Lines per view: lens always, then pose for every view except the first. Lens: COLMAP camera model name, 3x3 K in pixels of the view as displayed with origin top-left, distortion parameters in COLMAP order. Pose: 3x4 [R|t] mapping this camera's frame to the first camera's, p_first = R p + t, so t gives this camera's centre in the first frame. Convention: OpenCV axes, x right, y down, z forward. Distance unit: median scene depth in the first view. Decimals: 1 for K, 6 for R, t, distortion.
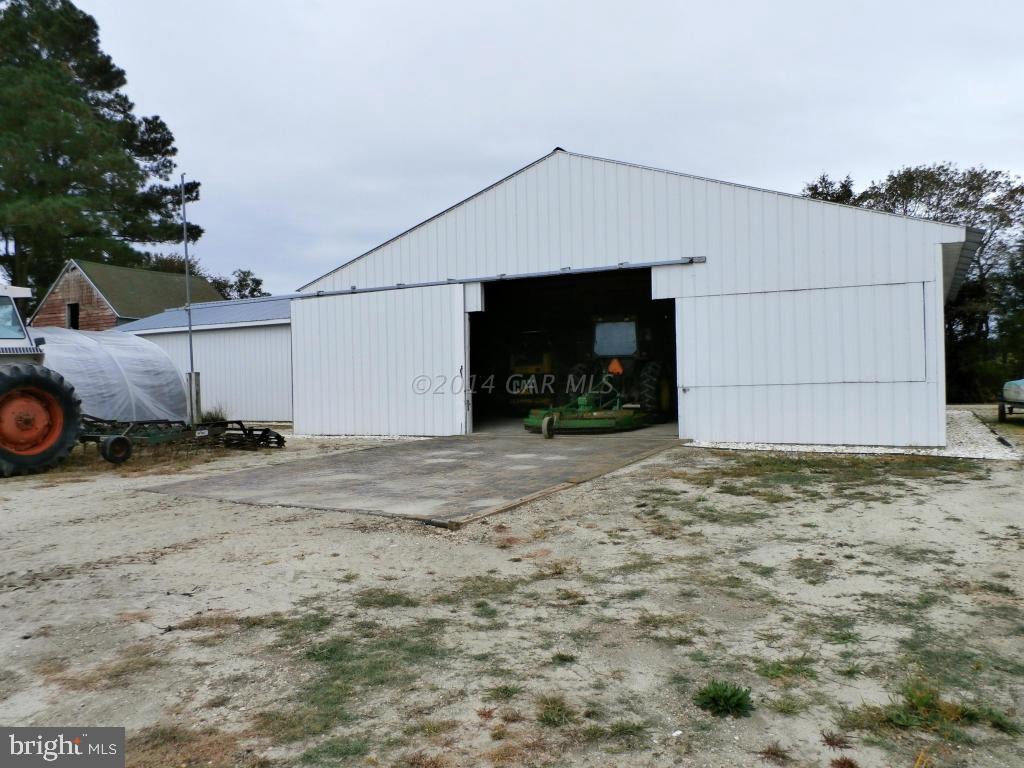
lens RADIAL K [[744.8, 0, 511.7], [0, 744.8, 384.9], [0, 0, 1]] dist [-0.001236, 0.000140]
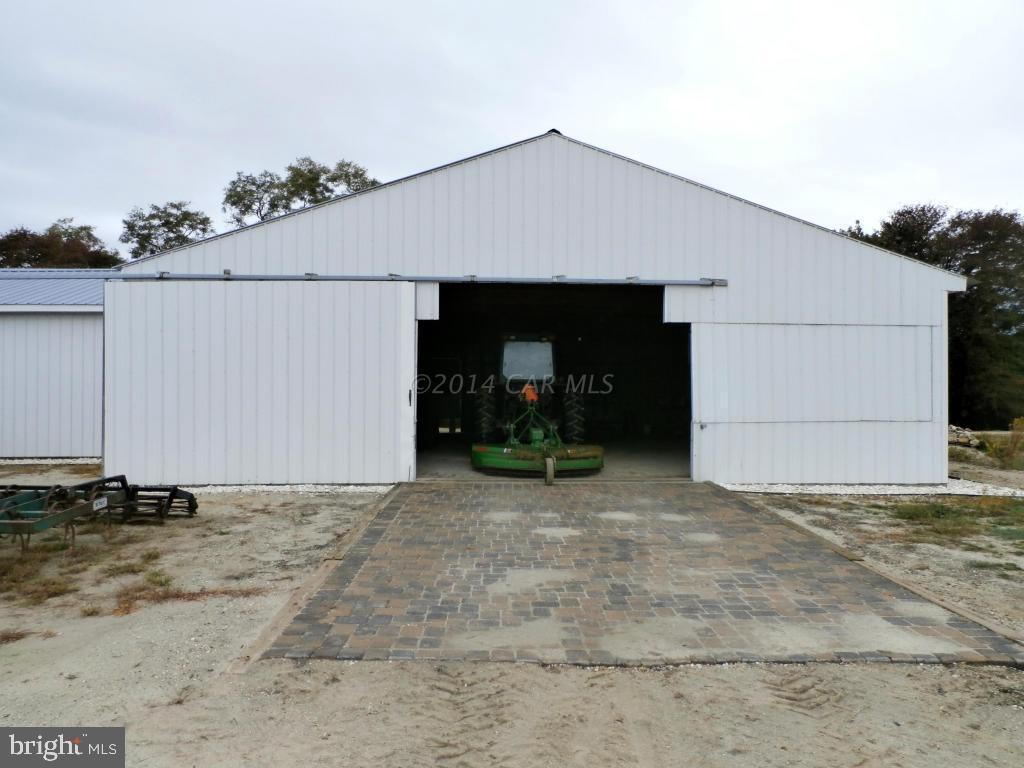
lens RADIAL K [[744.8, 0, 512.2], [0, 744.8, 383.0], [0, 0, 1]] dist [-0.001236, 0.000140]
pose [[0.870704, 0.029161, 0.490942, -0.373849], [-0.019573, 0.999504, -0.024655, -0.017062], [-0.491418, 0.011858, 0.870843, 0.307749]]
